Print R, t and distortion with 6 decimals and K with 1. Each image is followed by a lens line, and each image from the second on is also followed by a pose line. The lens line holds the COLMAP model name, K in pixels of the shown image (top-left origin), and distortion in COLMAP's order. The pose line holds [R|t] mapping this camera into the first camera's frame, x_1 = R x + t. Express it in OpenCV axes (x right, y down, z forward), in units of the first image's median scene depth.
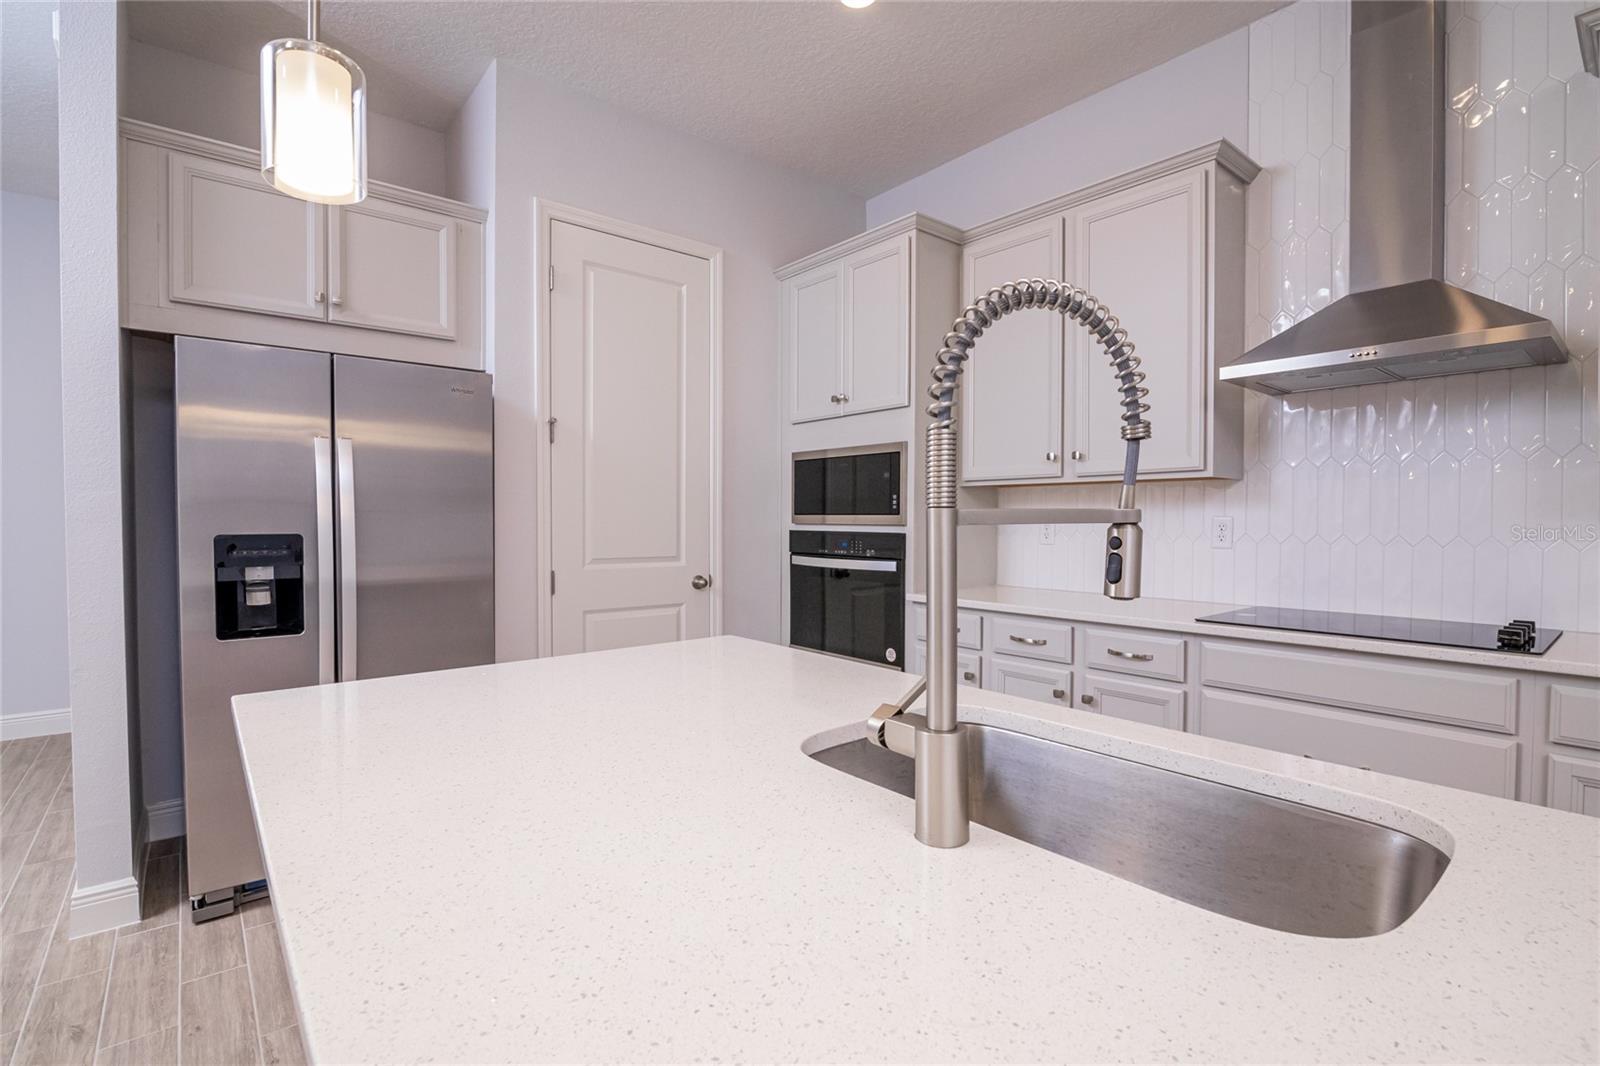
lens RADIAL K [[743.9, 0, 815.0], [0, 743.9, 537.0], [0, 0, 1]] dist [-0.020740, 0.000233]
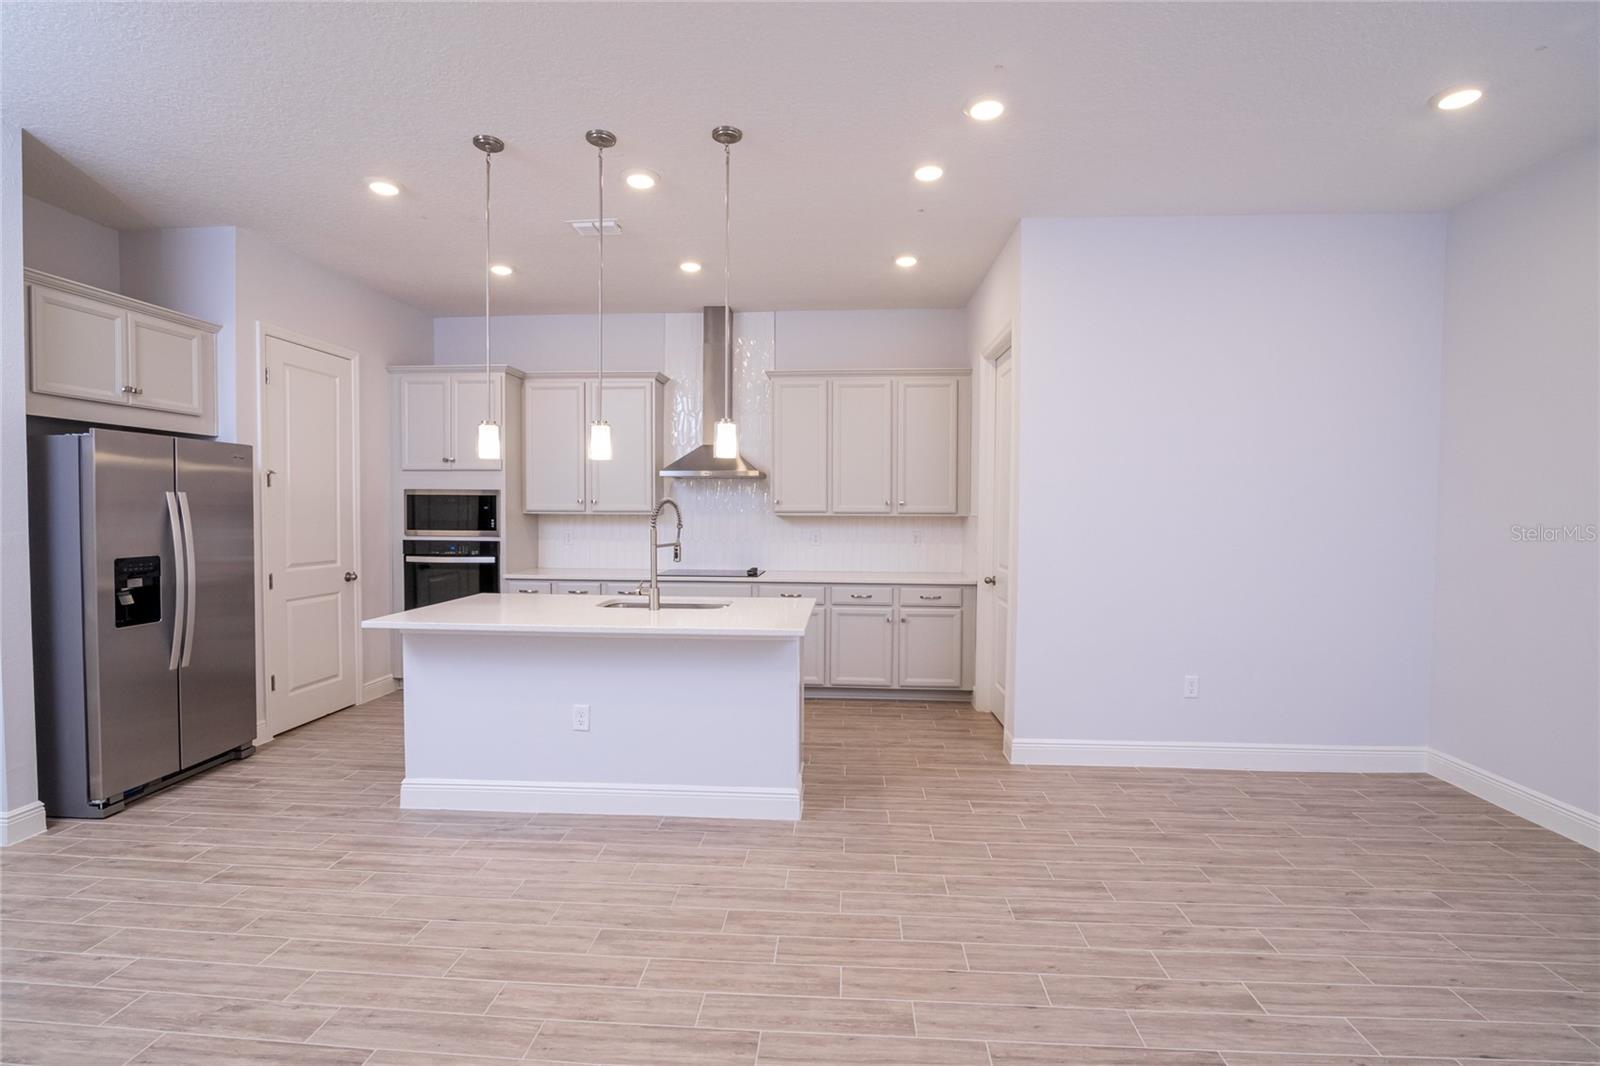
lens RADIAL K [[728.8, 0, 798.9], [0, 728.8, 535.3], [0, 0, 1]] dist [-0.019296, 0.000769]
pose [[0.699010, -0.022461, 0.714759, -0.623525], [0.012442, 0.999737, 0.019248, -0.043321], [-0.715004, -0.004562, 0.699106, -0.735184]]
